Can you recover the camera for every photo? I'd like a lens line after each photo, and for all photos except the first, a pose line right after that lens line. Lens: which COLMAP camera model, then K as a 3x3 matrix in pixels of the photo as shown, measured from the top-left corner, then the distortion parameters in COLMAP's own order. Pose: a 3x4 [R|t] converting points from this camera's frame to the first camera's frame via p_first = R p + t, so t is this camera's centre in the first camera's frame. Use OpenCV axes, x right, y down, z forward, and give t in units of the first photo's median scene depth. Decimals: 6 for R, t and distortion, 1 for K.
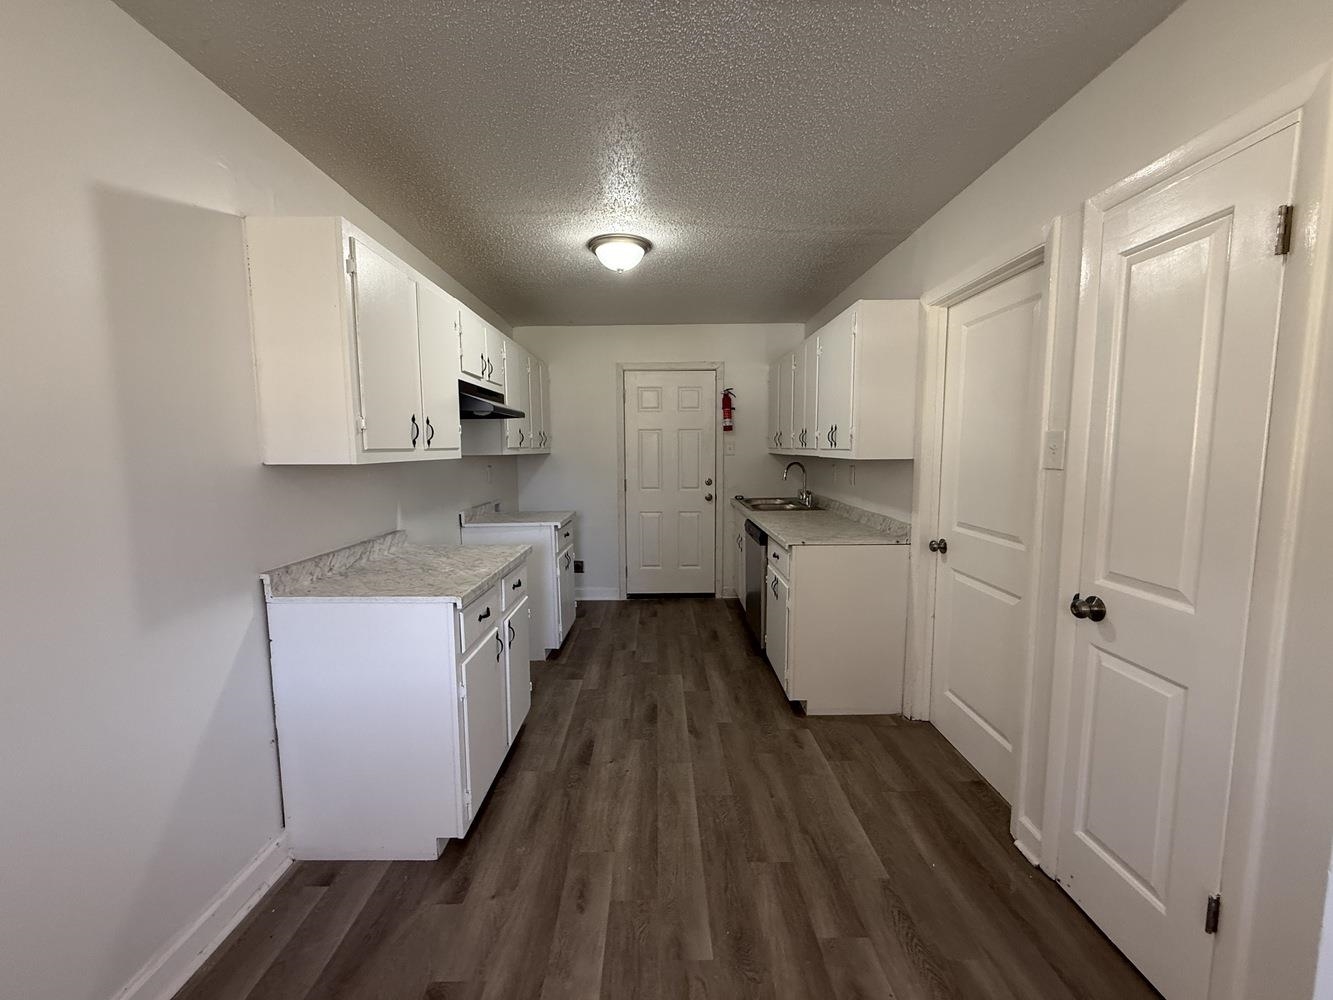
lens RADIAL K [[524.8, 0, 663.1], [0, 524.8, 500.7], [0, 0, 1]] dist [0.002231, 0.000090]
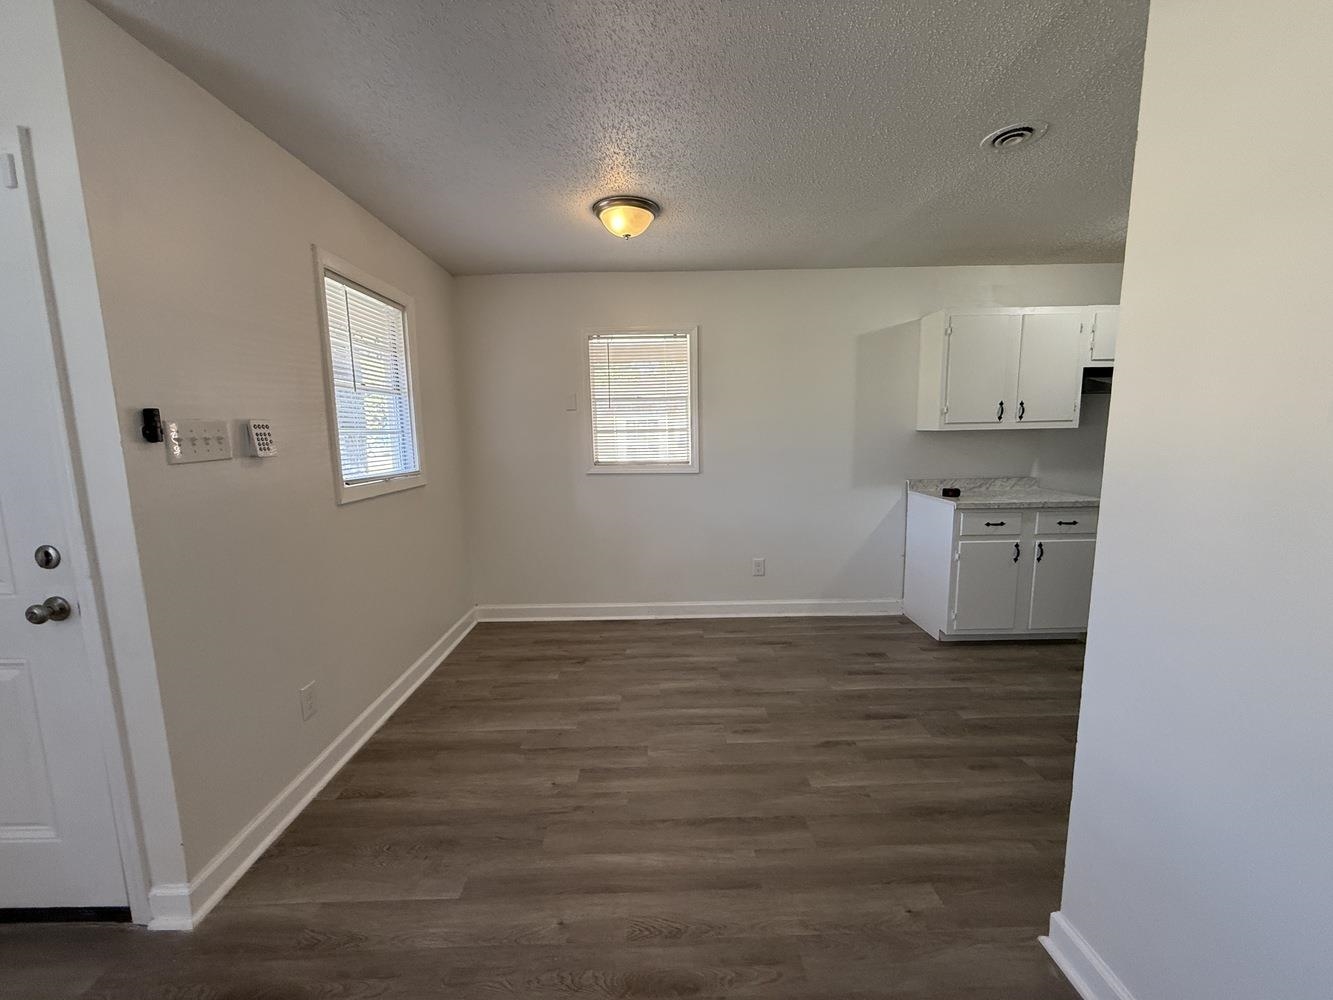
lens RADIAL K [[524.8, 0, 663.1], [0, 524.8, 500.7], [0, 0, 1]] dist [0.002231, 0.000090]
pose [[0.008625, 0.141468, -0.989905, 1.242804], [-0.079504, 0.986905, 0.140346, -0.002797], [0.996797, 0.077491, 0.019760, -0.061305]]
